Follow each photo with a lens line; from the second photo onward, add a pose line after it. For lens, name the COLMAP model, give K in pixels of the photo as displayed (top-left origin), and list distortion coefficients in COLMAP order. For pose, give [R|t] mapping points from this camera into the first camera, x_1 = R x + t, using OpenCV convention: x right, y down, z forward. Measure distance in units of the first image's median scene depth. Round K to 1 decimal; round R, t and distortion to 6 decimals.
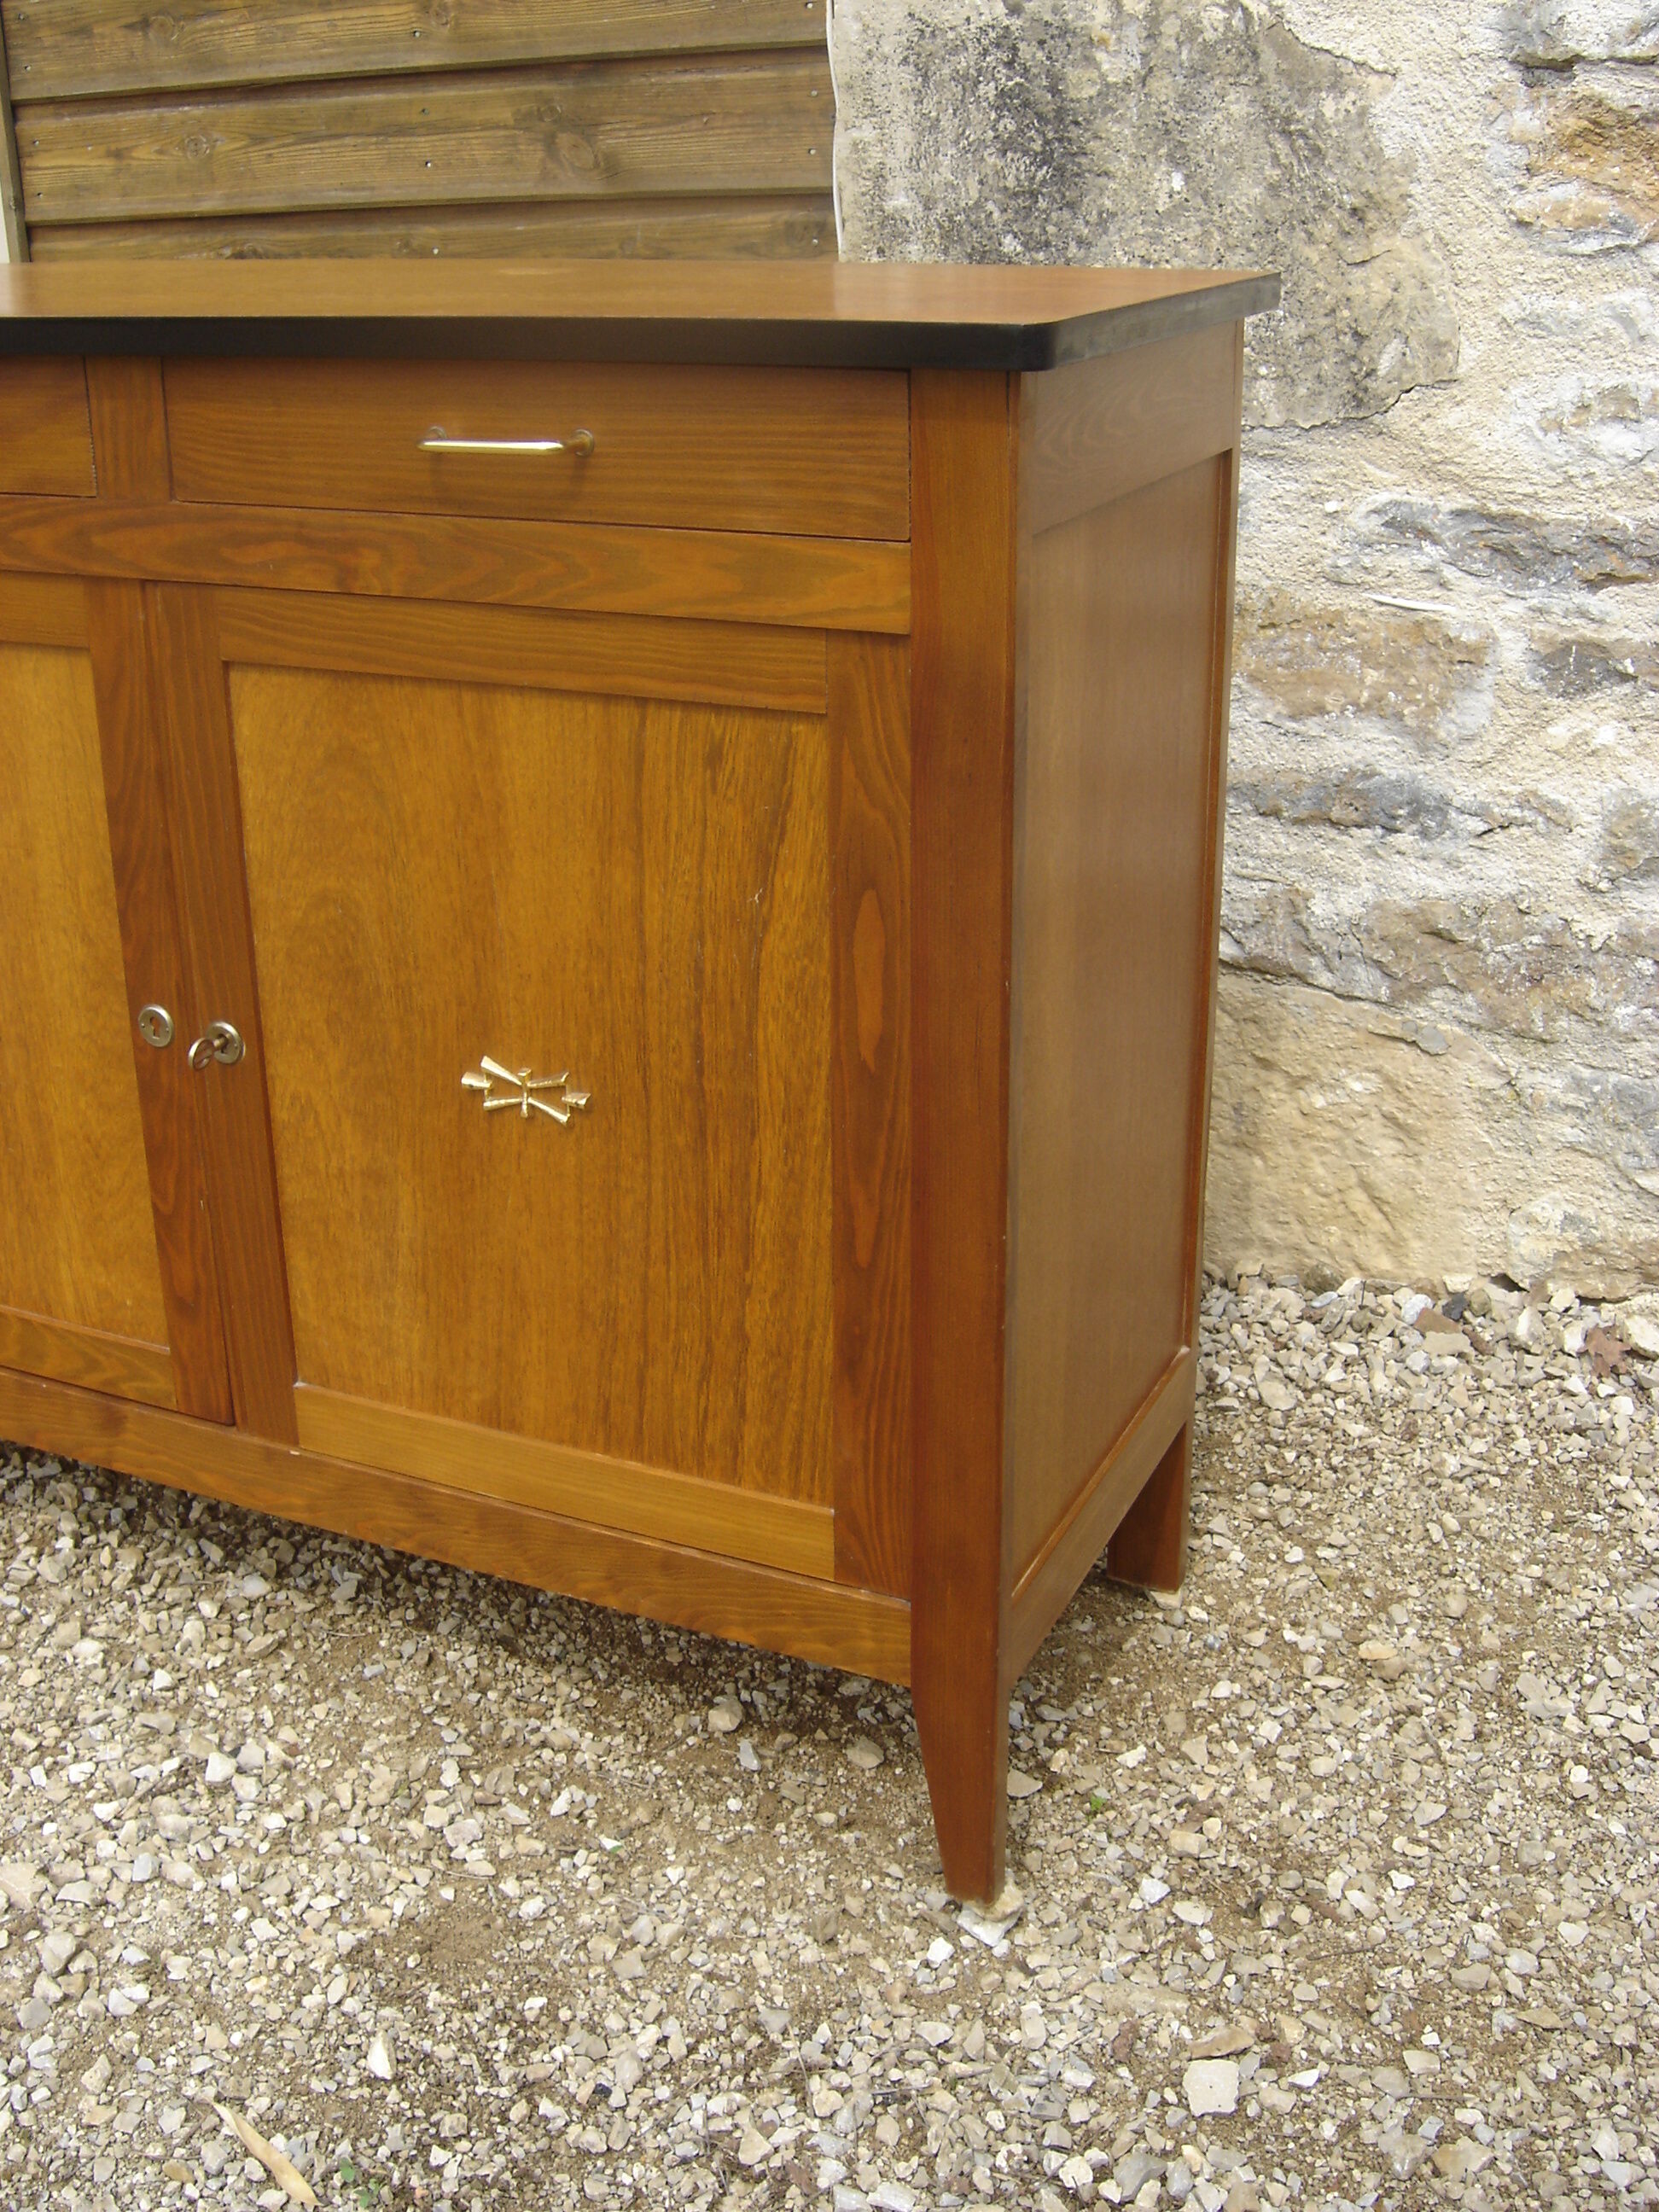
lens RADIAL K [[2460.2, 0, 810.7], [0, 2460.2, 1104.0], [0, 0, 1]] dist [-0.133793, 0.000000]
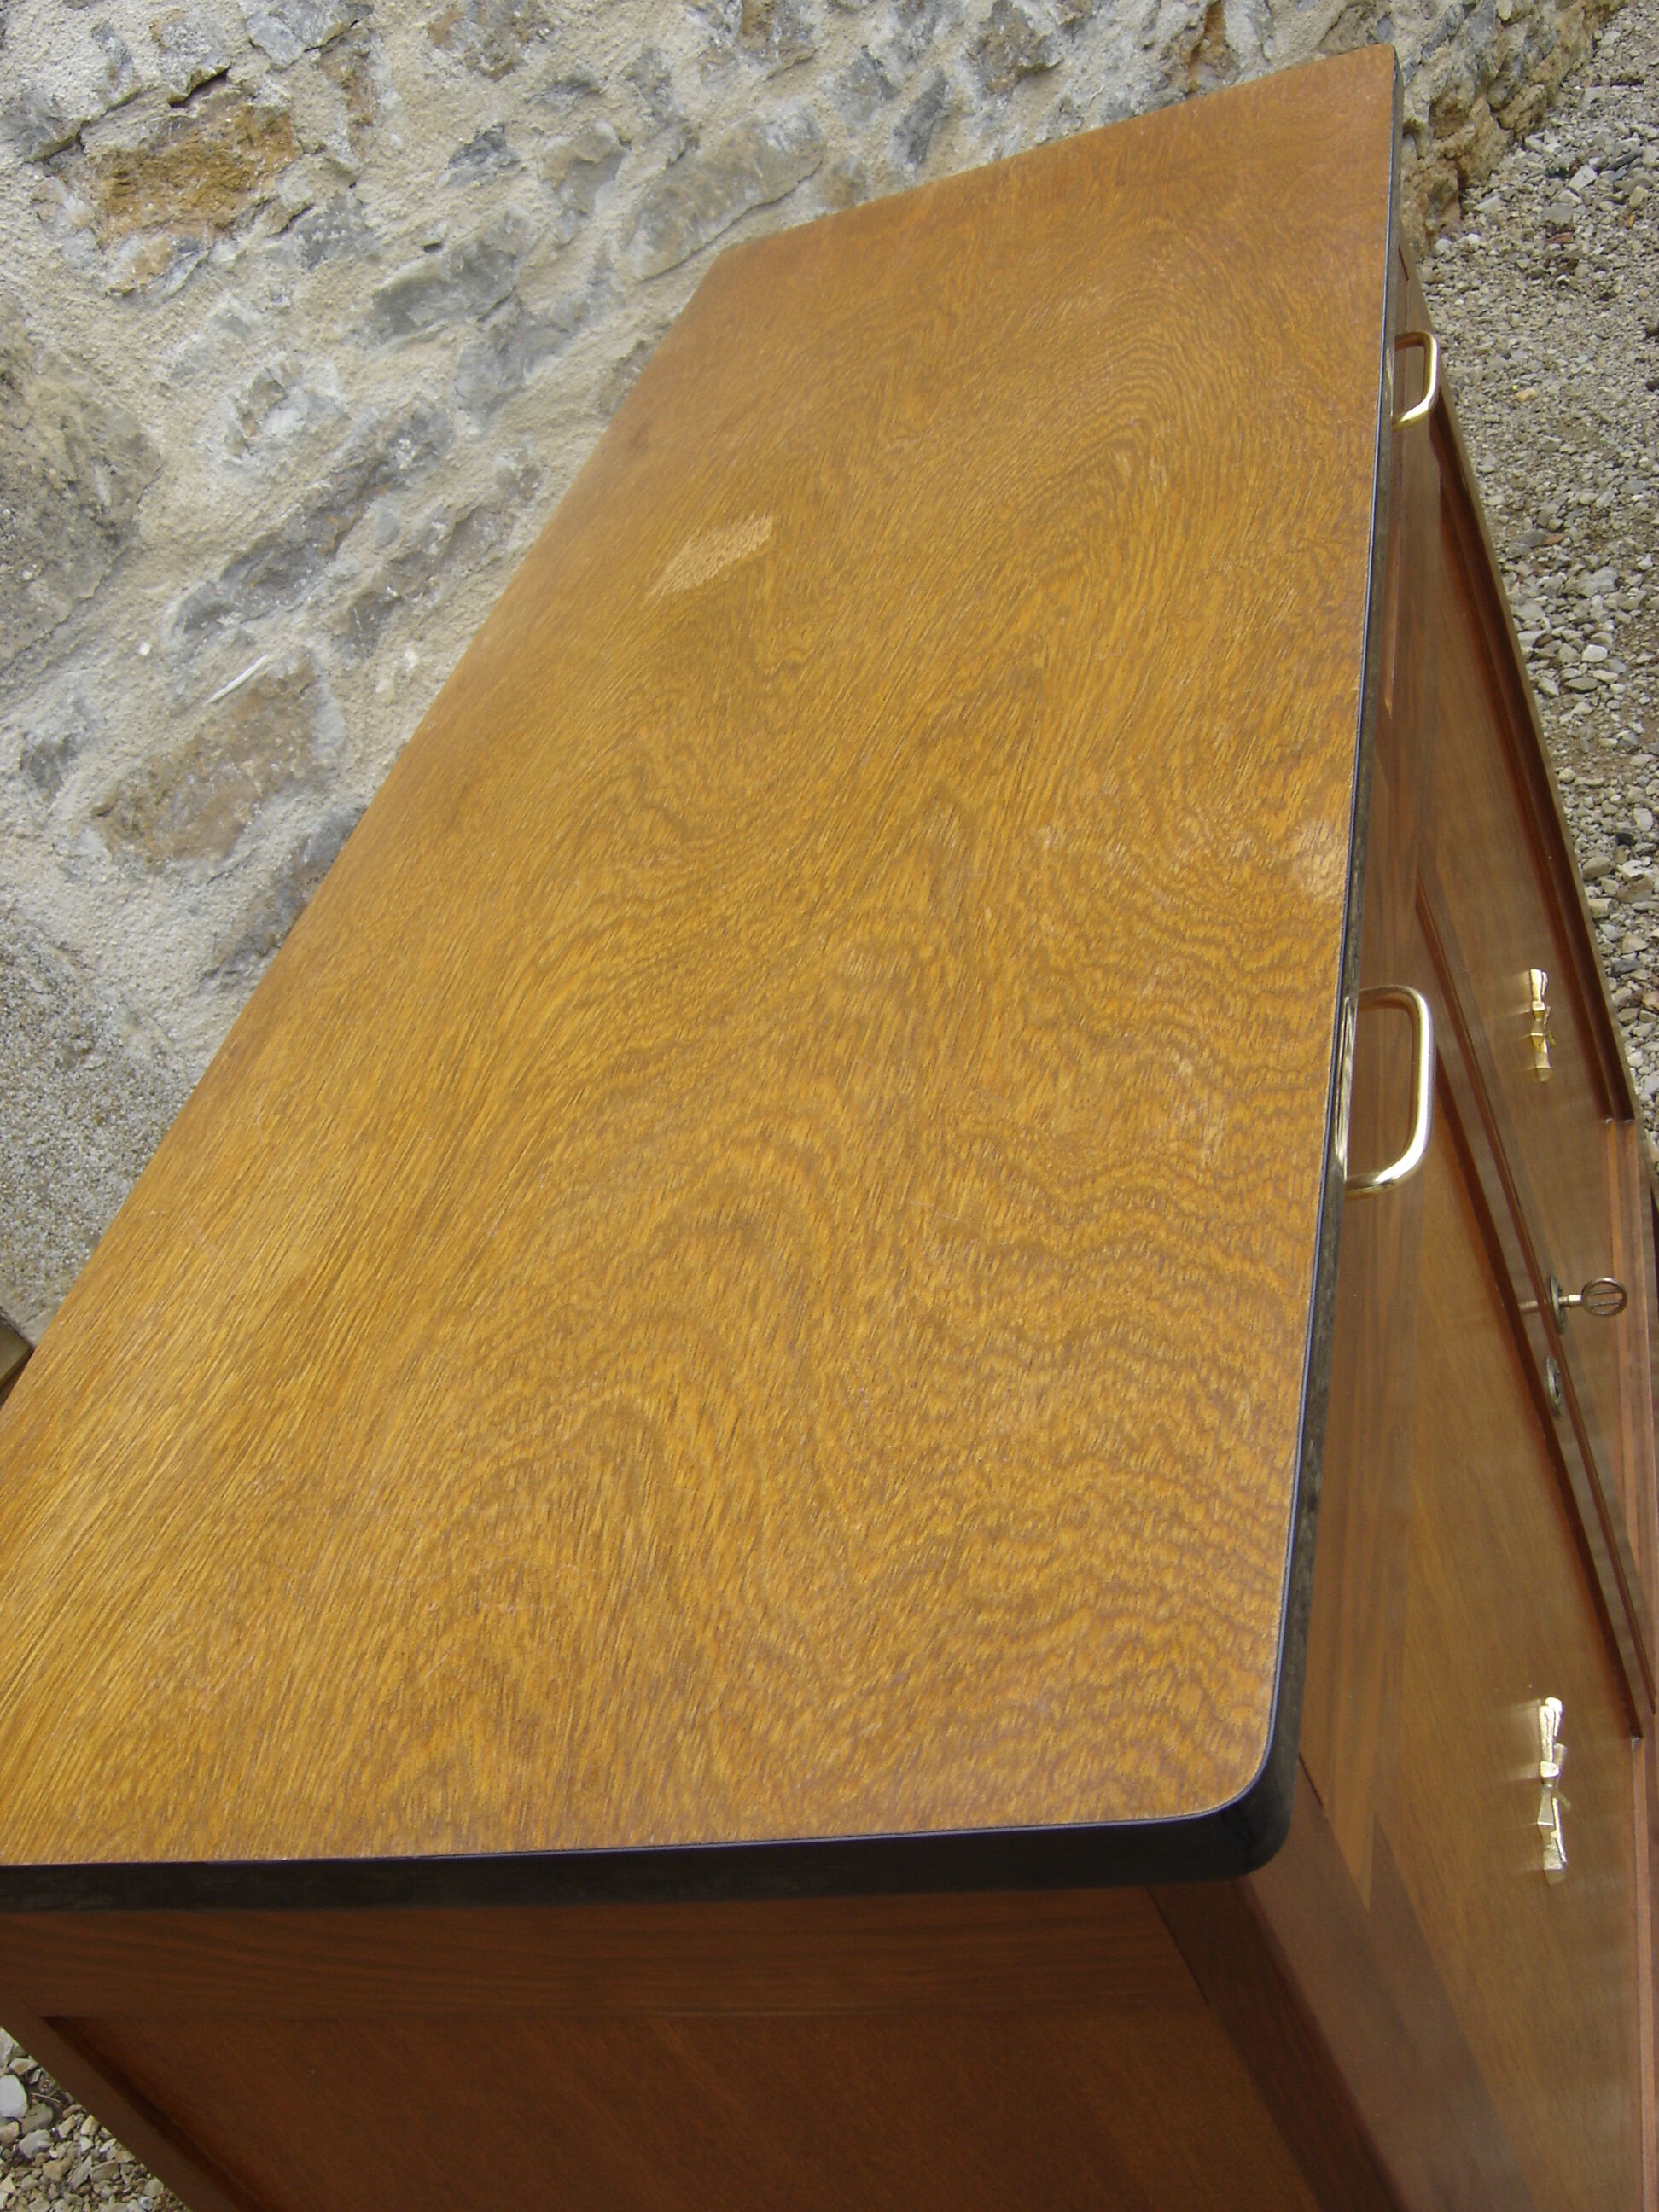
lens RADIAL K [[2460.2, 0, 810.7], [0, 2460.2, 1097.6], [0, 0, 1]] dist [-0.133793, 0.000000]
pose [[0.120035, -0.627445, 0.769354, -0.668996], [0.690454, 0.609602, 0.389435, -0.369300], [-0.713348, 0.484457, 0.506395, 0.467760]]
